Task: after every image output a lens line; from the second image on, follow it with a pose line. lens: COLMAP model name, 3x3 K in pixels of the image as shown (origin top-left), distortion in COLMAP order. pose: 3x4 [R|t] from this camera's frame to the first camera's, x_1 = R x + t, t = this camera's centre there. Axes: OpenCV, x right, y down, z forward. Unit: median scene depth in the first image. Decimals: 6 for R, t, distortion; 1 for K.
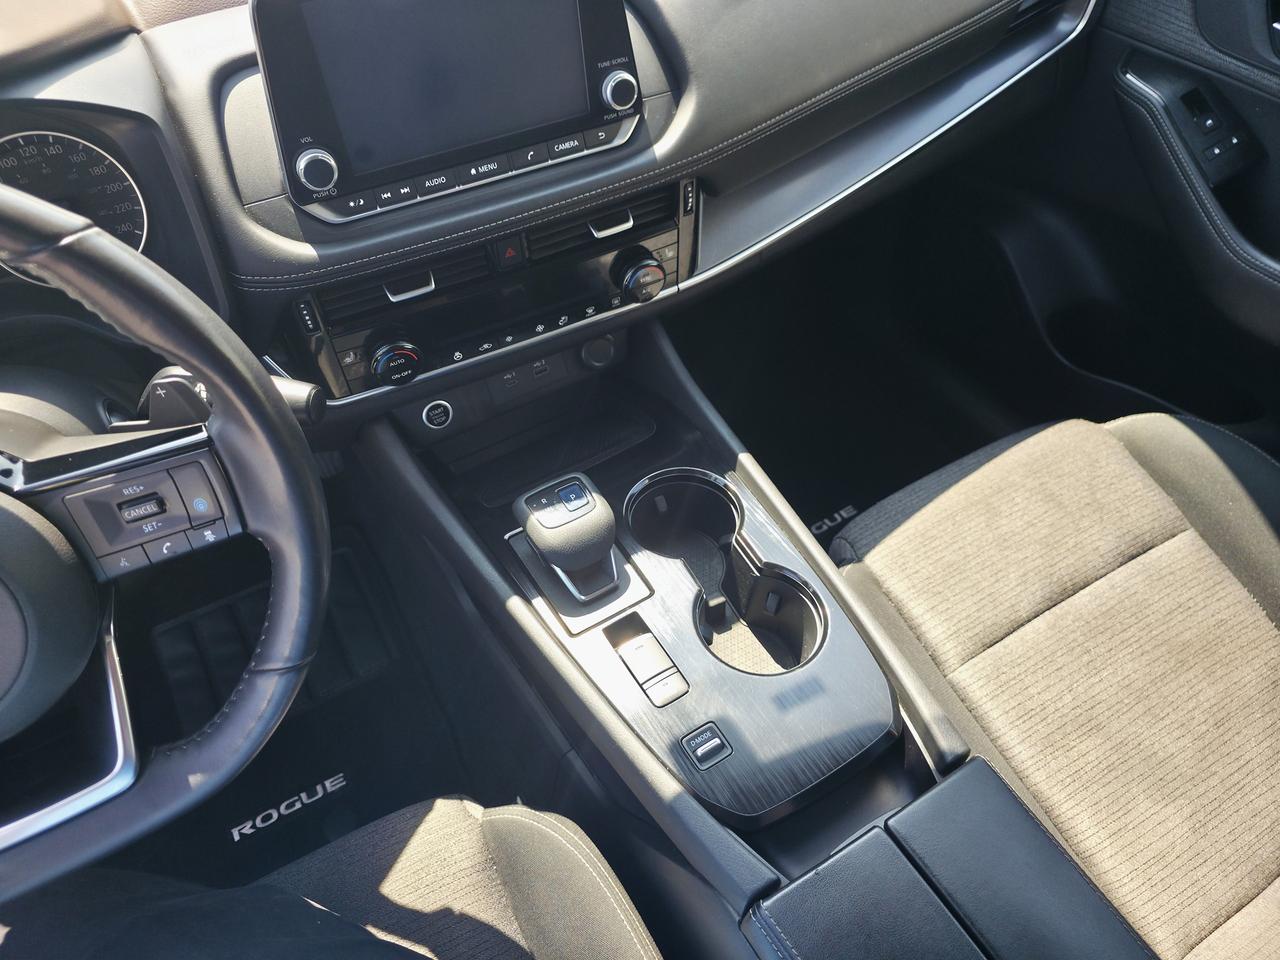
lens RADIAL K [[849.1, 0, 638.0], [0, 849.1, 477.8], [0, 0, 1]] dist [0.000655, -0.000123]
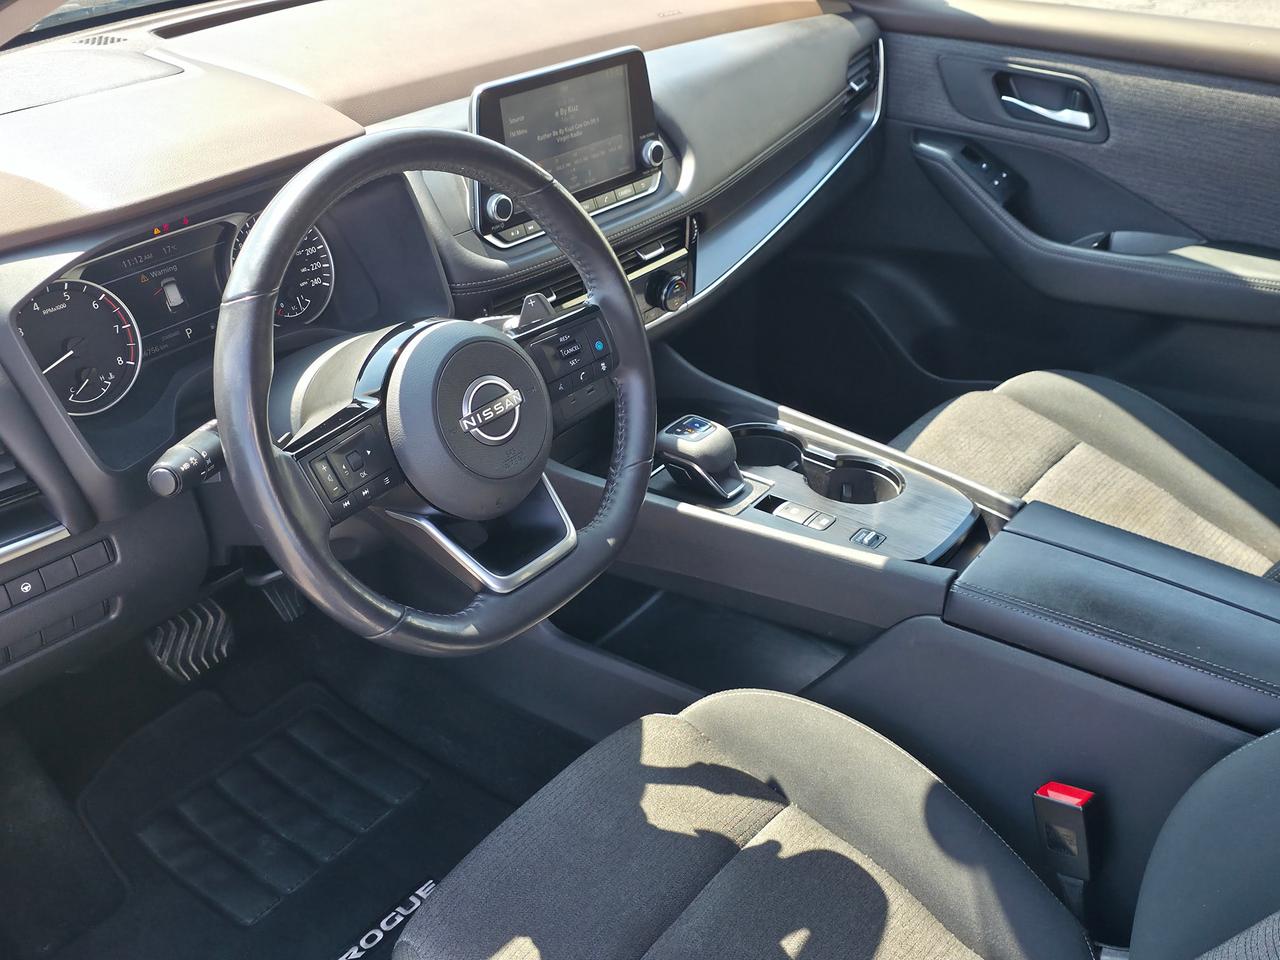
lens RADIAL K [[1316.7, 0, 640.0], [0, 1316.7, 480.0], [0, 0, 1]] dist [0.060959, -0.014655]
pose [[0.920514, -0.171412, 0.351100, -0.704015], [0.275987, 0.921348, -0.273768, 0.500974], [-0.276558, 0.348906, 0.895422, -0.607095]]
